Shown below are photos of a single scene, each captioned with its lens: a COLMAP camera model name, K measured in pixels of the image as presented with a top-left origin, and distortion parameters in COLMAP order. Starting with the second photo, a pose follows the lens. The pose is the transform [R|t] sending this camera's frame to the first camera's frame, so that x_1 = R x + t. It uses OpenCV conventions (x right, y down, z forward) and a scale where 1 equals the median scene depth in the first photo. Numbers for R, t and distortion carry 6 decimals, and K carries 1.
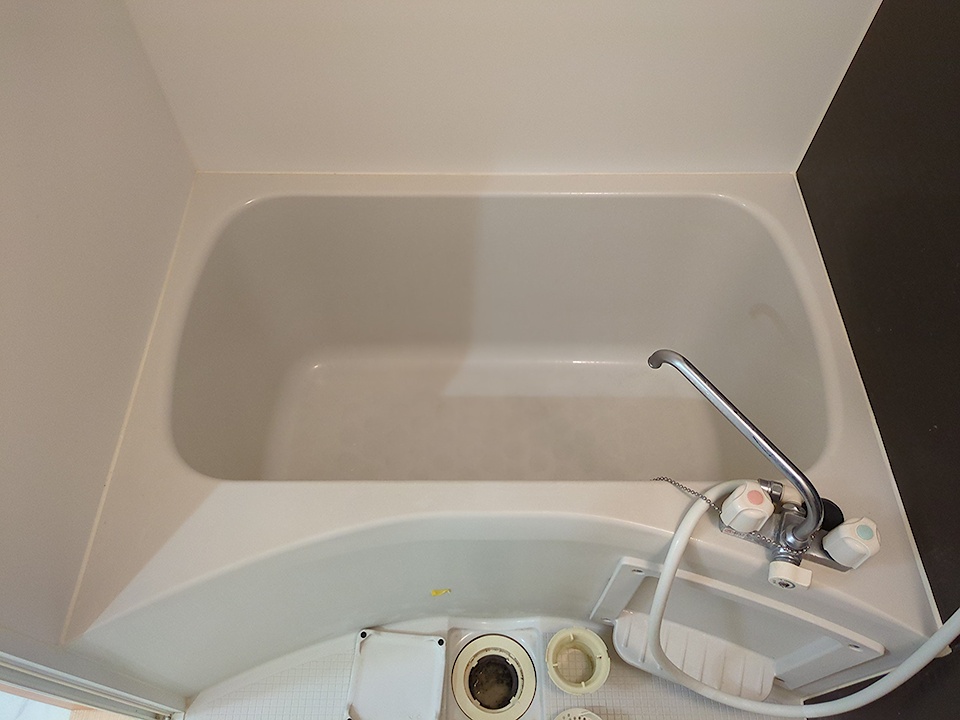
lens RADIAL K [[719.5, 0, 482.4], [0, 719.5, 352.2], [0, 0, 1]] dist [0.011086, 0.005084]
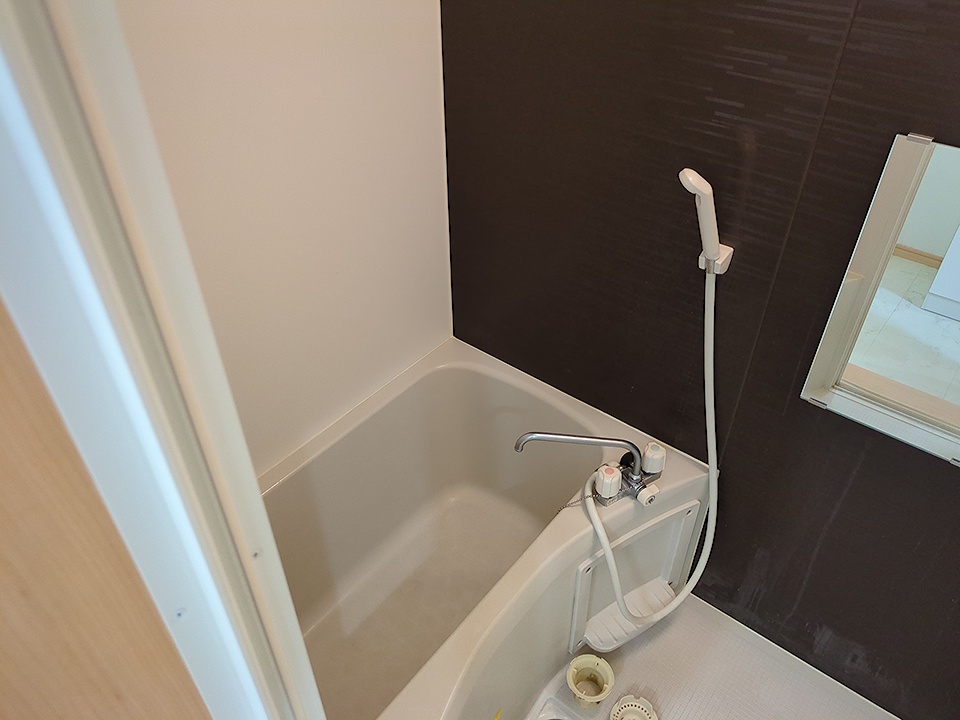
lens RADIAL K [[719.5, 0, 483.0], [0, 719.5, 362.5], [0, 0, 1]] dist [0.011086, 0.005084]
pose [[0.622467, -0.499783, 0.602289, -0.639312], [0.664875, 0.743663, -0.070053, -0.063756], [-0.412888, 0.444052, 0.795199, -0.315820]]
